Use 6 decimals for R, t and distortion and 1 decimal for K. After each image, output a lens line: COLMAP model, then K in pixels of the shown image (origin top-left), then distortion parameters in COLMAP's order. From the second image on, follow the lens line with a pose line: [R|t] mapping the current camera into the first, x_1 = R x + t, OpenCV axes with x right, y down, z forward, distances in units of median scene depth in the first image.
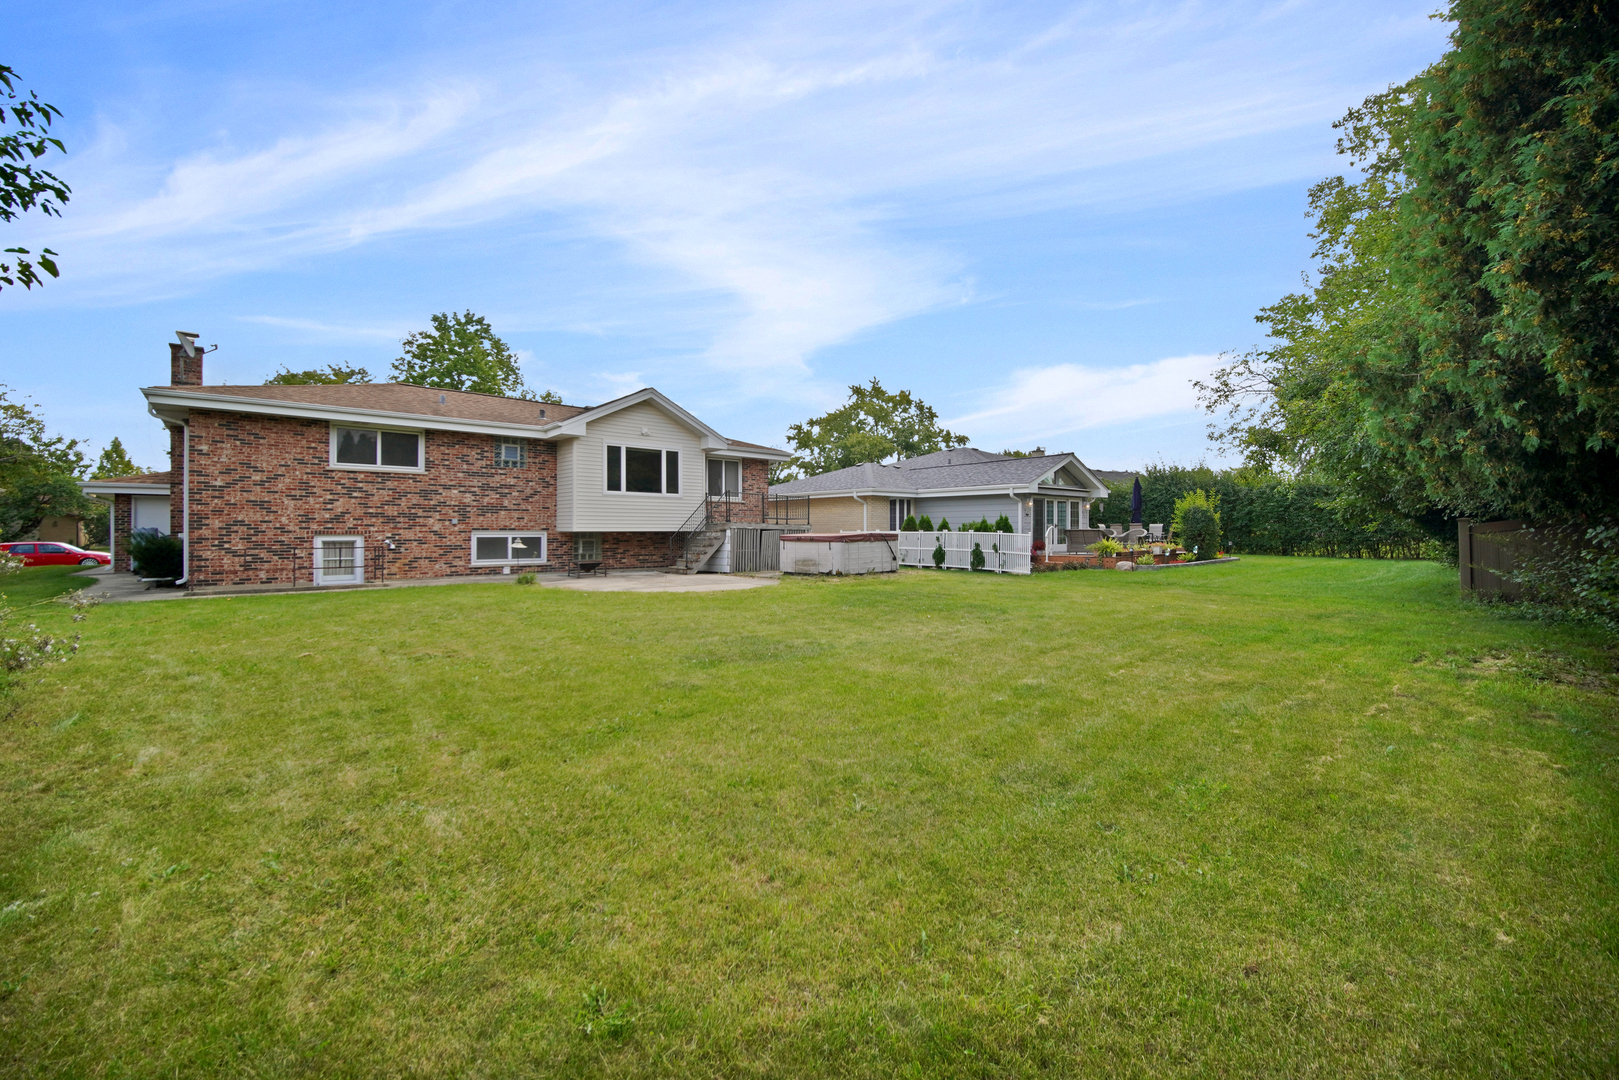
lens RADIAL K [[664.7, 0, 805.6], [0, 664.7, 534.7], [0, 0, 1]] dist [0.001773, 0.000225]
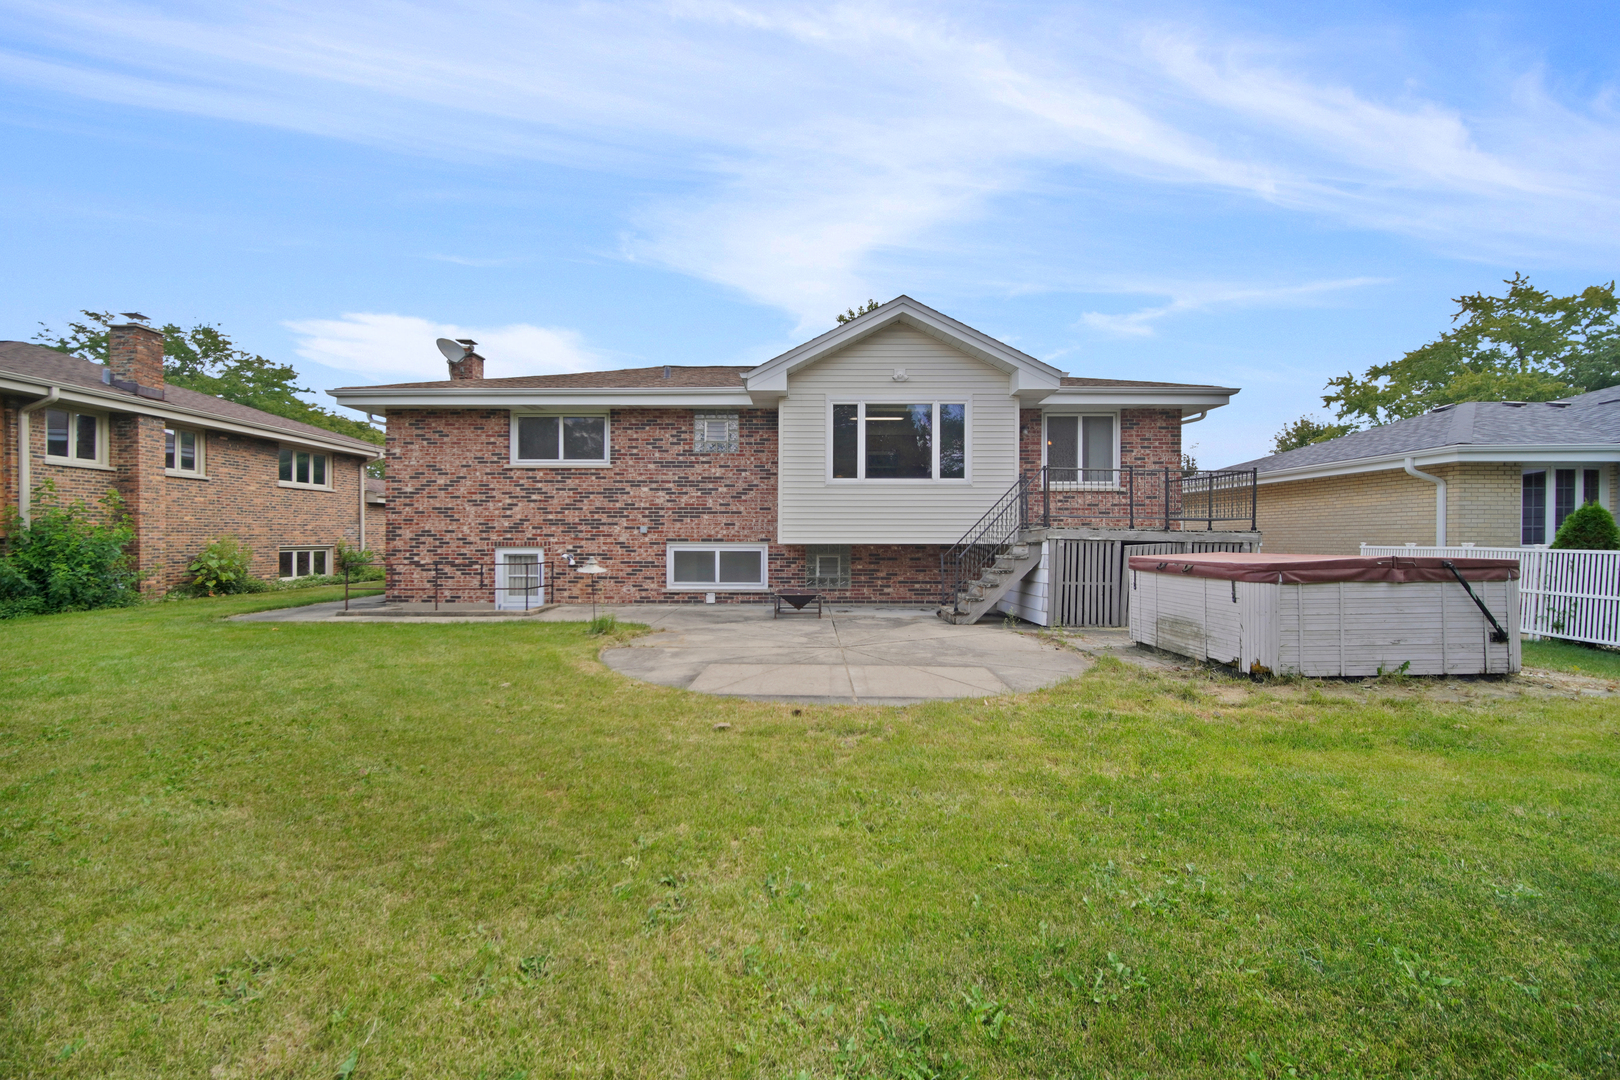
lens RADIAL K [[665.2, 0, 809.0], [0, 665.2, 544.3], [0, 0, 1]] dist [0.001773, 0.000225]
pose [[0.749075, 0.008262, -0.662433, 0.097464], [-0.005073, 0.999964, 0.006735, -0.009331], [0.662466, -0.001684, 0.749090, 0.545312]]
